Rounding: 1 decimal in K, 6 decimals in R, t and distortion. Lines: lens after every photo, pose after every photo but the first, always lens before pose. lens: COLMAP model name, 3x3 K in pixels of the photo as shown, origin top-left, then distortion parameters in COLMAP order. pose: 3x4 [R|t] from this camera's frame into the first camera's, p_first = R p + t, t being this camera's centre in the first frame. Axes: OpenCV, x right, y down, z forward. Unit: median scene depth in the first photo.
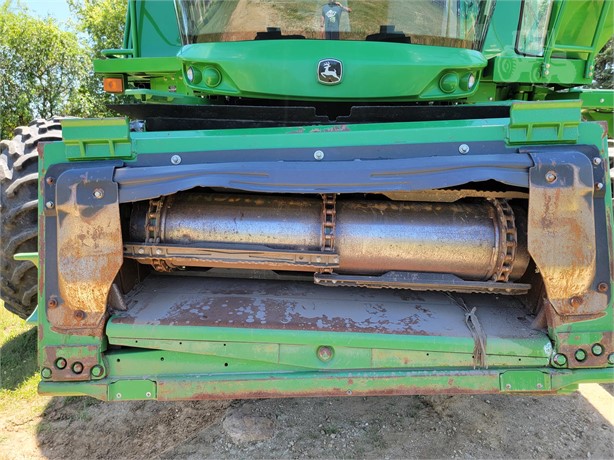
lens RADIAL K [[423.4, 0, 307.0], [0, 423.4, 230.0], [0, 0, 1]] dist [0.052003, -0.004865]
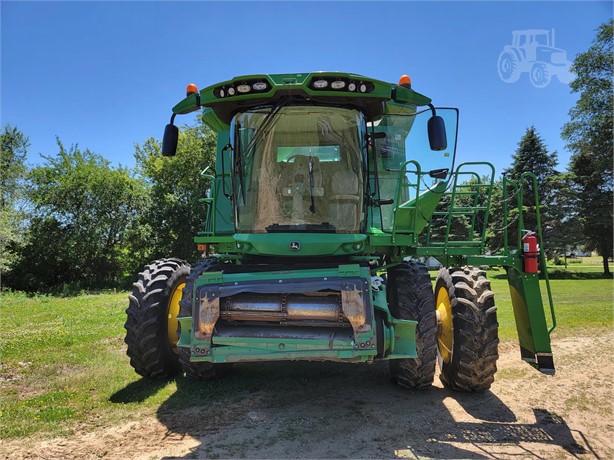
lens RADIAL K [[423.4, 0, 307.0], [0, 423.4, 230.0], [0, 0, 1]] dist [0.052003, -0.004865]
pose [[0.997725, -0.023096, -0.063341, 0.423285], [0.005976, 0.966088, -0.258145, 0.264052], [0.067155, 0.257180, 0.964027, -2.089428]]
